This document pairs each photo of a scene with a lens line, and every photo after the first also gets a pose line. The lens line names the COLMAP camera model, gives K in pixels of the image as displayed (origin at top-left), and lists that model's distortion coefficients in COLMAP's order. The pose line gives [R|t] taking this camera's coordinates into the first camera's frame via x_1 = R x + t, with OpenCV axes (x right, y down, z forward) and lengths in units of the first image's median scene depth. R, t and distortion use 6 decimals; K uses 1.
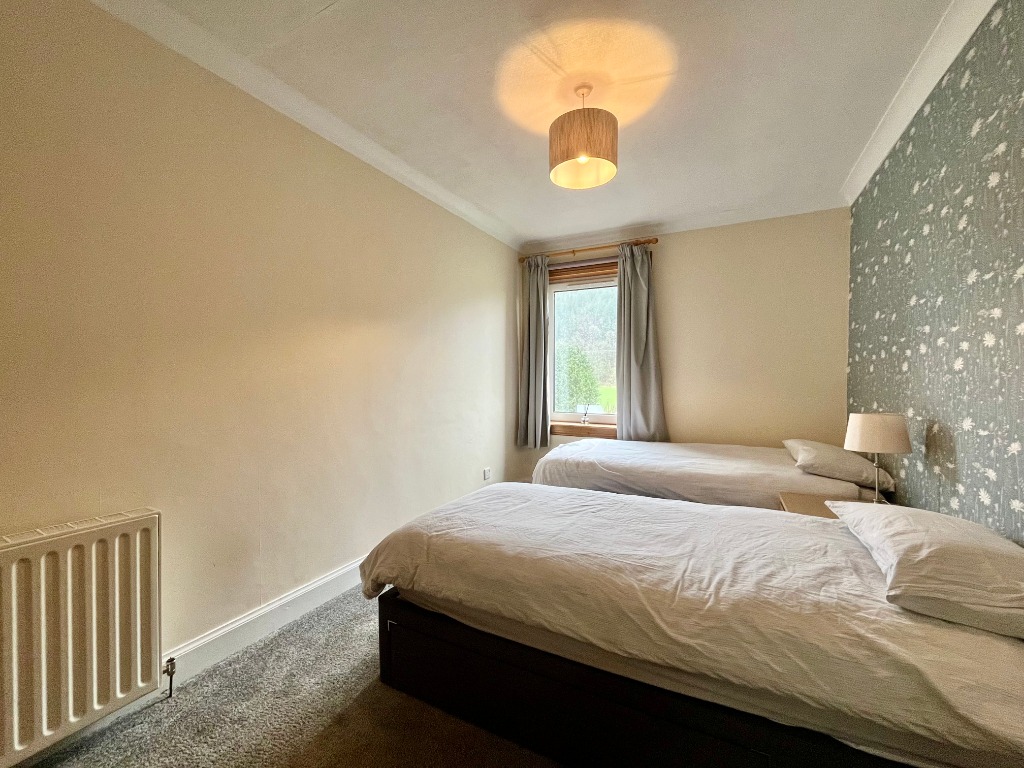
lens RADIAL K [[416.7, 0, 510.2], [0, 416.7, 381.1], [0, 0, 1]] dist [-0.006858, 0.000452]
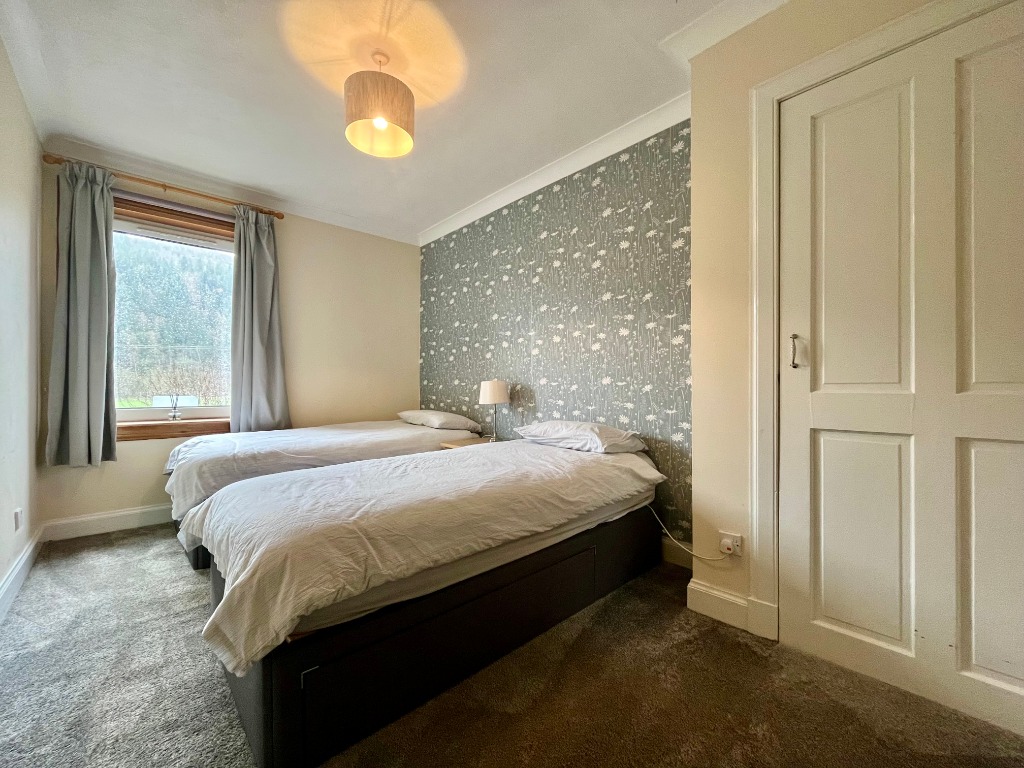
lens RADIAL K [[416.7, 0, 502.5], [0, 416.7, 381.2], [0, 0, 1]] dist [-0.006858, 0.000452]
pose [[0.345536, 0.012097, 0.938328, -0.425666], [0.009433, 0.999822, -0.016364, 0.067857], [-0.938358, 0.014506, 0.345360, 0.249308]]
